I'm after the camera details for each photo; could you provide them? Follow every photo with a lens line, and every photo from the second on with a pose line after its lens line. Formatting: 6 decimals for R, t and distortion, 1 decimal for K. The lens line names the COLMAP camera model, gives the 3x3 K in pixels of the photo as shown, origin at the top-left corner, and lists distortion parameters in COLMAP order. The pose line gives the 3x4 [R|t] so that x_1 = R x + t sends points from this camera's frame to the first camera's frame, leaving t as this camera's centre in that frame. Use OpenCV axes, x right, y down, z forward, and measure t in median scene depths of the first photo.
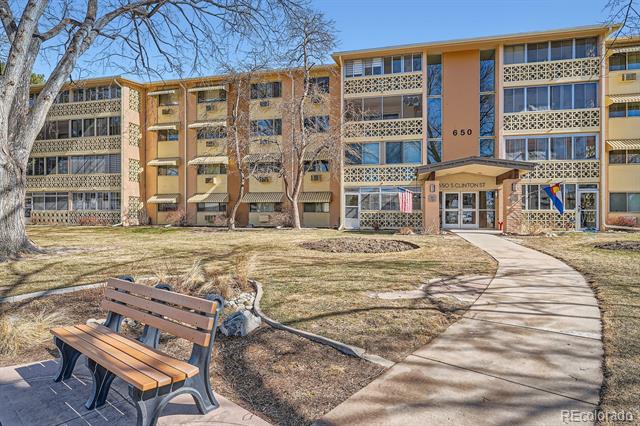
lens RADIAL K [[374.4, 0, 326.6], [0, 374.4, 211.7], [0, 0, 1]] dist [0.009114, 0.001509]
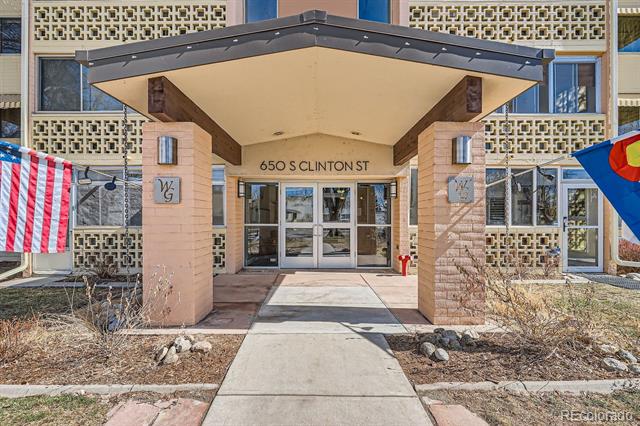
lens RADIAL K [[309.9, 0, 324.0], [0, 309.9, 211.2], [0, 0, 1]] dist [-0.001177, -0.000048]
pose [[0.974146, 0.003732, 0.225887, 0.267960], [0.000147, 0.999853, -0.017156, -0.014158], [-0.225917, 0.016746, 0.974003, 0.612432]]
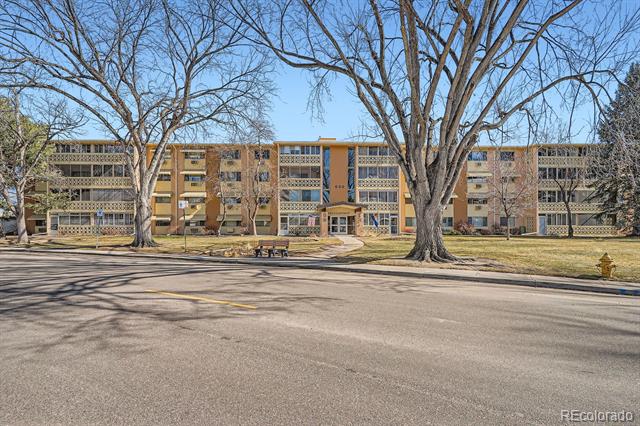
lens RADIAL K [[309.9, 0, 318.3], [0, 309.9, 216.9], [0, 0, 1]] dist [-0.001177, -0.000048]
pose [[0.970752, 0.008601, 0.239929, -0.139249], [-0.000783, 0.999466, -0.032659, 0.004368], [-0.240082, 0.031516, 0.970241, -0.553830]]
